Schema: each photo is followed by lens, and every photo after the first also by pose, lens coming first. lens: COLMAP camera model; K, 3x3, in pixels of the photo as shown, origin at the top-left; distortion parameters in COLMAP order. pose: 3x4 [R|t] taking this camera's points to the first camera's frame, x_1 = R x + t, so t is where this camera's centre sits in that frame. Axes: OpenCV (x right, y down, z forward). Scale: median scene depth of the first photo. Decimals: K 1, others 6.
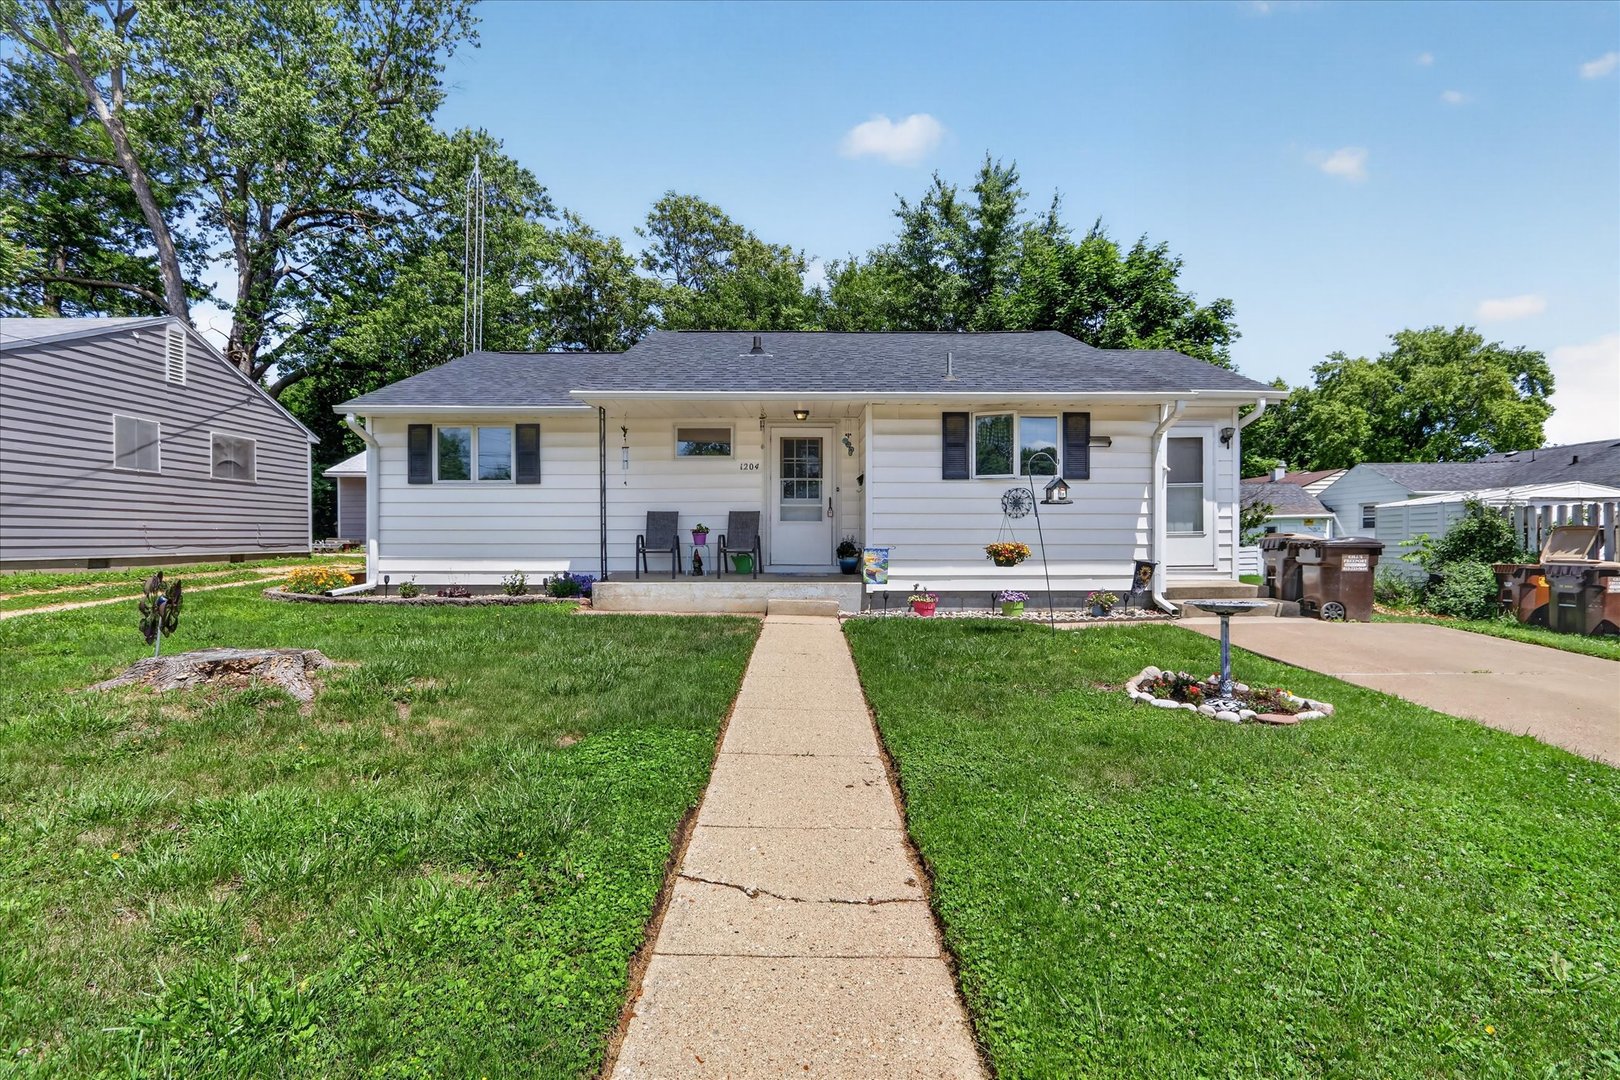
lens RADIAL K [[758.5, 0, 803.1], [0, 758.5, 537.4], [0, 0, 1]] dist [-0.020551, 0.007045]
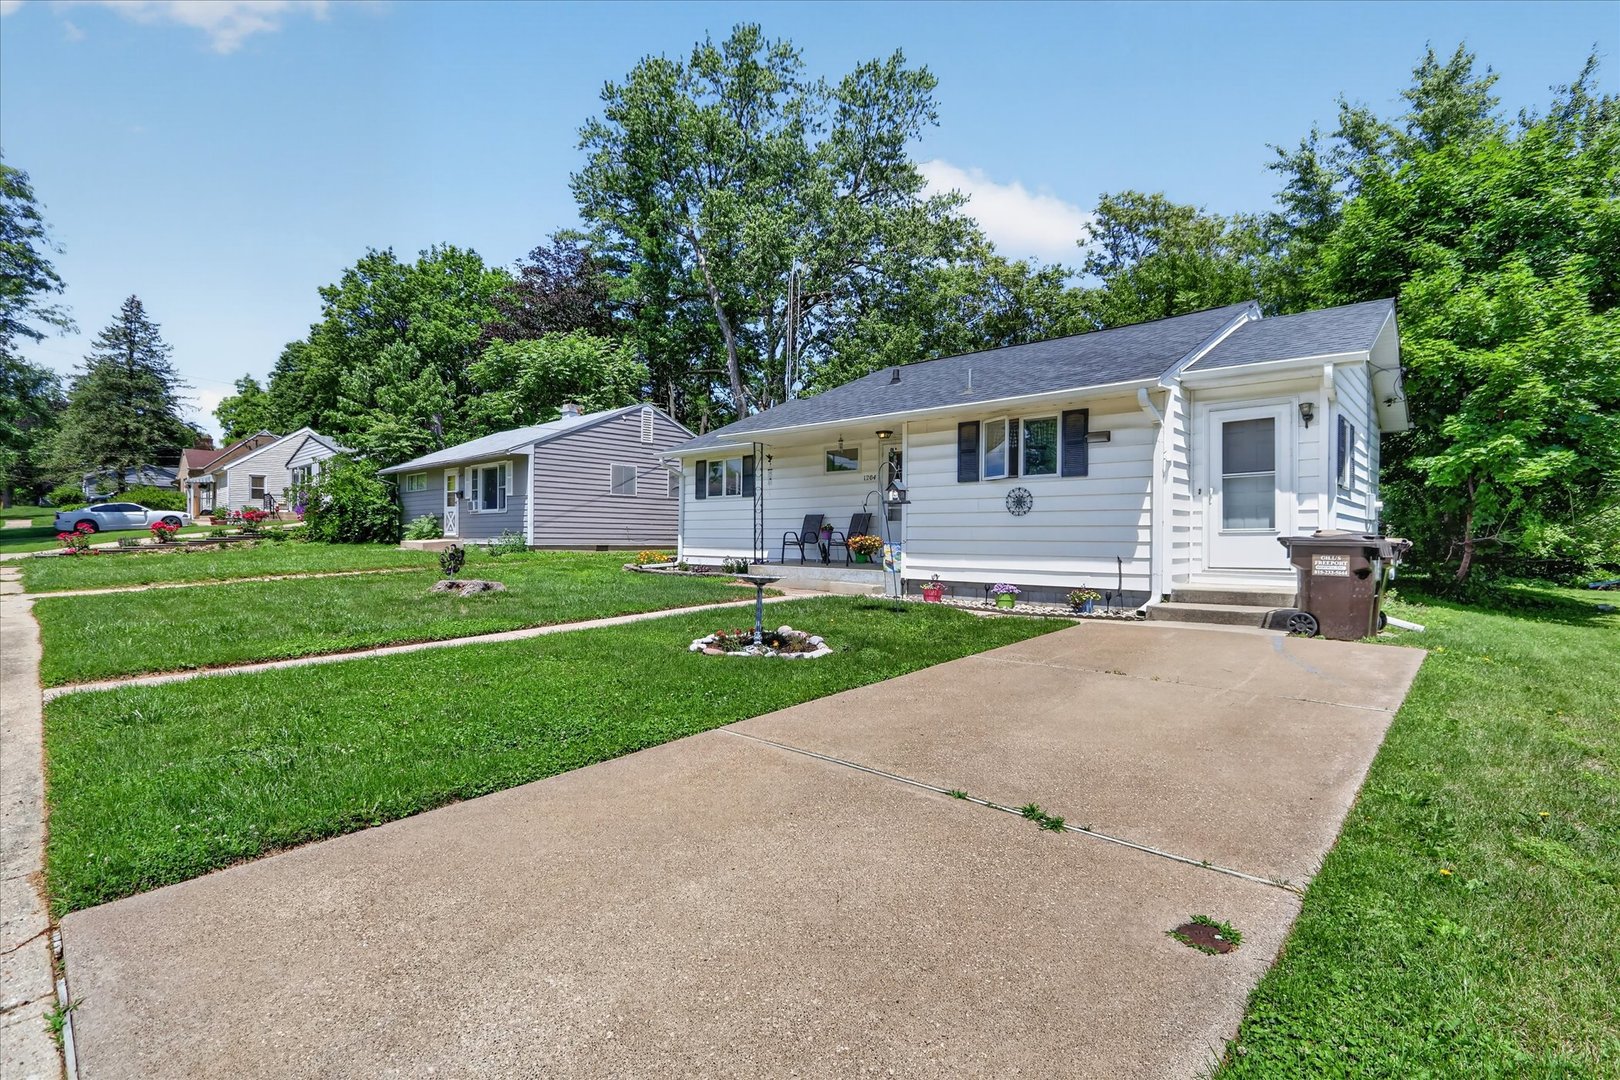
lens RADIAL K [[758.5, 0, 803.1], [0, 758.5, 537.4], [0, 0, 1]] dist [-0.020551, 0.007045]
pose [[0.724517, 0.005434, -0.689236, 0.790748], [-0.010277, 0.999943, -0.002920, 0.010739], [0.689181, 0.009199, 0.724531, 0.024890]]
